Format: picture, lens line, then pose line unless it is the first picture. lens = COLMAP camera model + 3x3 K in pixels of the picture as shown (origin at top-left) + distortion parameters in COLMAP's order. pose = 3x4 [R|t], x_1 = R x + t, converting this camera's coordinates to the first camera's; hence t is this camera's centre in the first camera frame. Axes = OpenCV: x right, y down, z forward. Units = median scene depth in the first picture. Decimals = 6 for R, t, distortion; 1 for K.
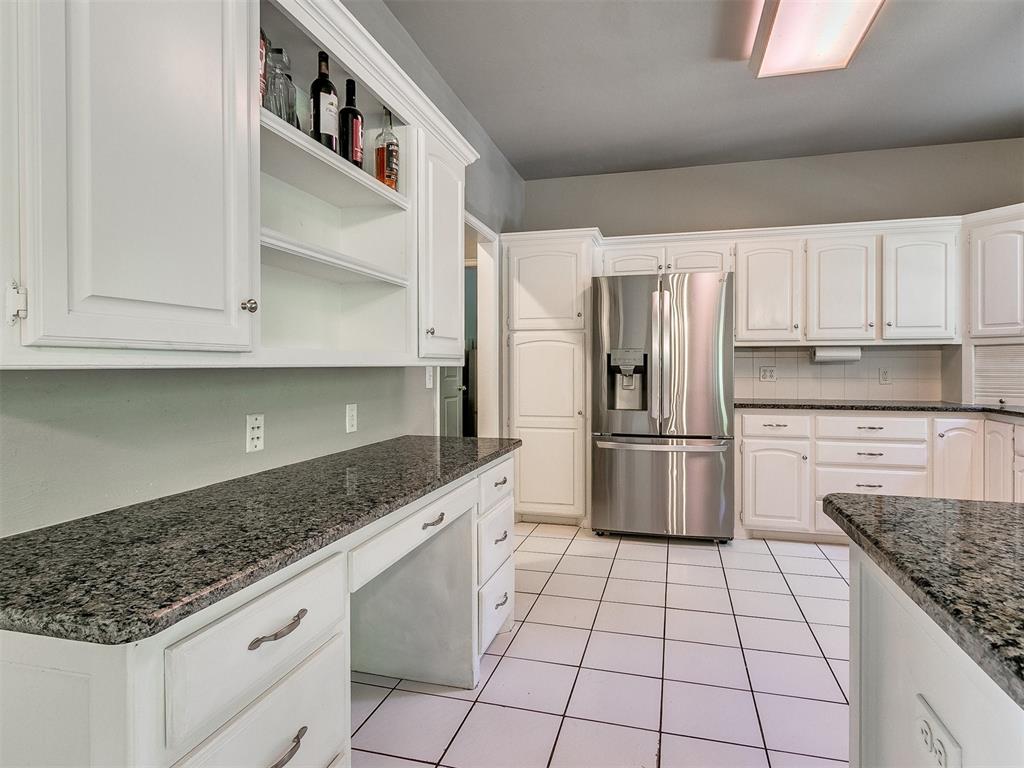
lens RADIAL K [[580.9, 0, 513.2], [0, 580.9, 362.8], [0, 0, 1]] dist [-0.002553, -0.003388]
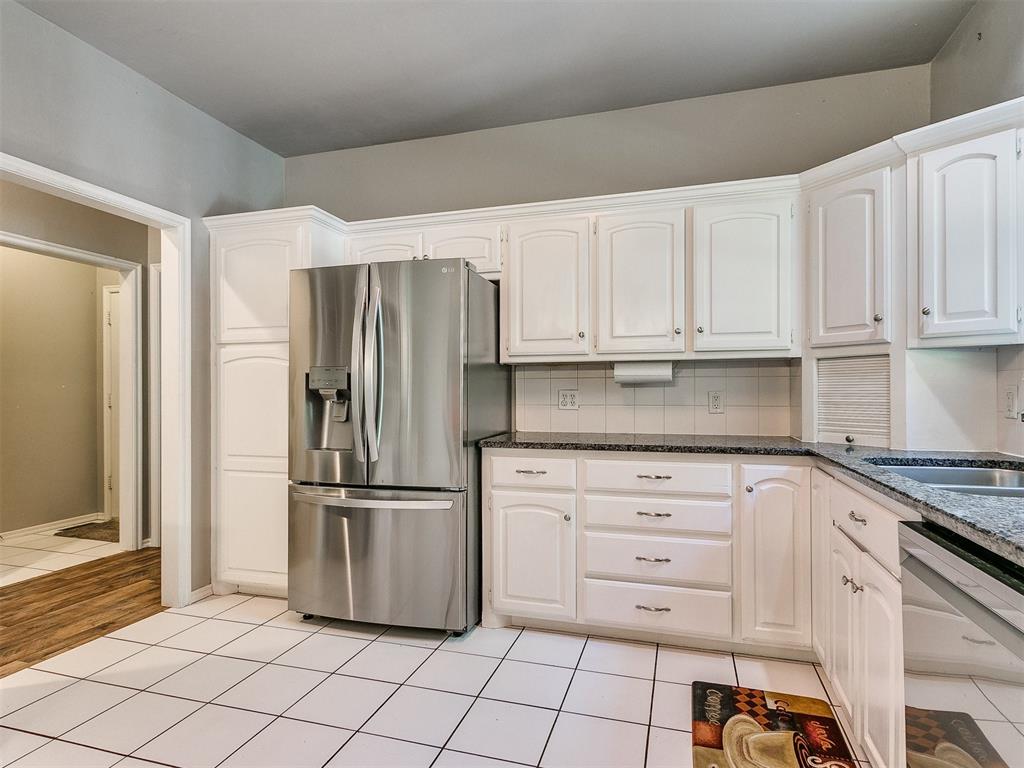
lens RADIAL K [[580.9, 0, 512.0], [0, 580.9, 383.8], [0, 0, 1]] dist [-0.002553, -0.003388]
pose [[0.998483, -0.004157, -0.054900, 0.461989], [0.003801, 0.999971, -0.006581, 0.003560], [0.054926, 0.006362, 0.998470, 0.276692]]
